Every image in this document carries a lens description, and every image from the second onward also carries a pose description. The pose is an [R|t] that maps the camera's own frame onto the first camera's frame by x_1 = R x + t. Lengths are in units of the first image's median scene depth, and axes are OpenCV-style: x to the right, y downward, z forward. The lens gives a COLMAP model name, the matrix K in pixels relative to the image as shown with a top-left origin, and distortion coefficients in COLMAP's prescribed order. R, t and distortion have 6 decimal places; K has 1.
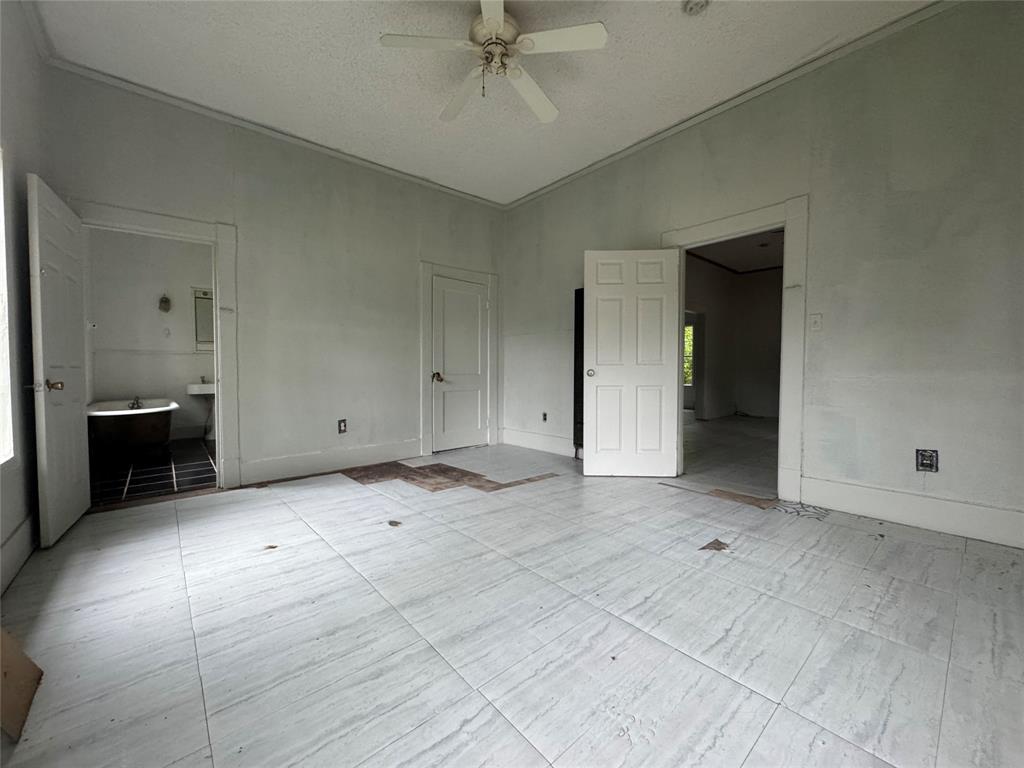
lens RADIAL K [[408.3, 0, 513.2], [0, 408.3, 381.8], [0, 0, 1]] dist [-0.004601, -0.000588]
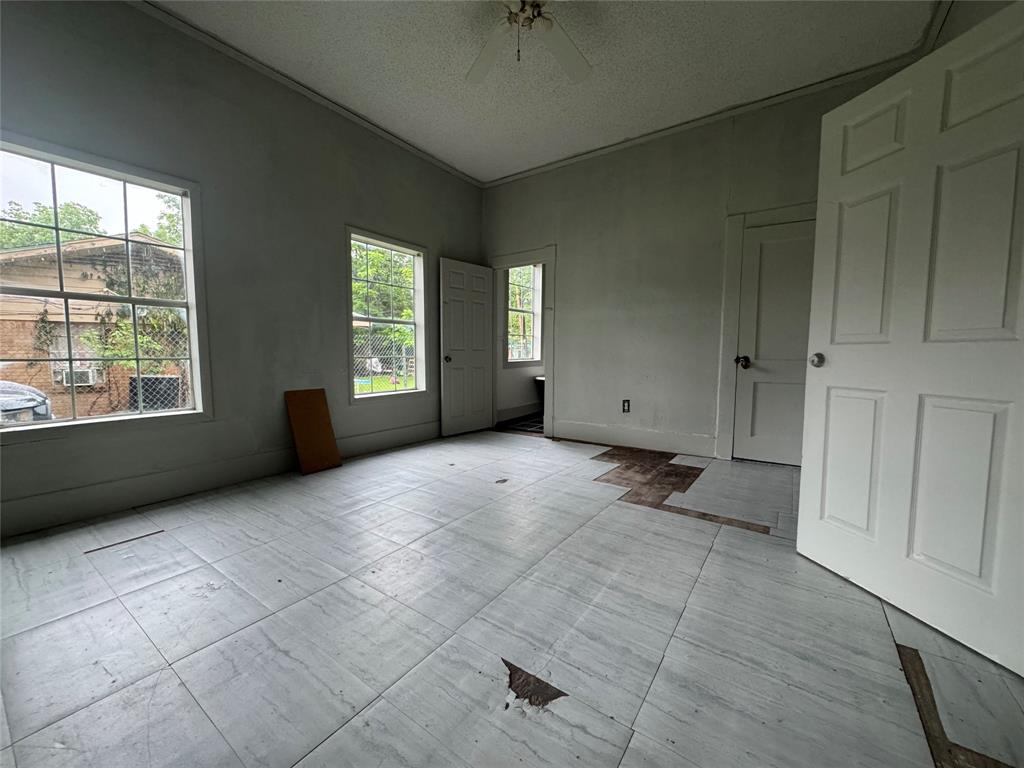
lens RADIAL K [[408.3, 0, 510.4], [0, 408.3, 381.2], [0, 0, 1]] dist [-0.004601, -0.000588]
pose [[0.240189, 0.071887, -0.968061, 0.648900], [-0.031650, 0.997304, 0.066205, -0.018615], [0.970210, 0.014737, 0.241816, 0.559655]]
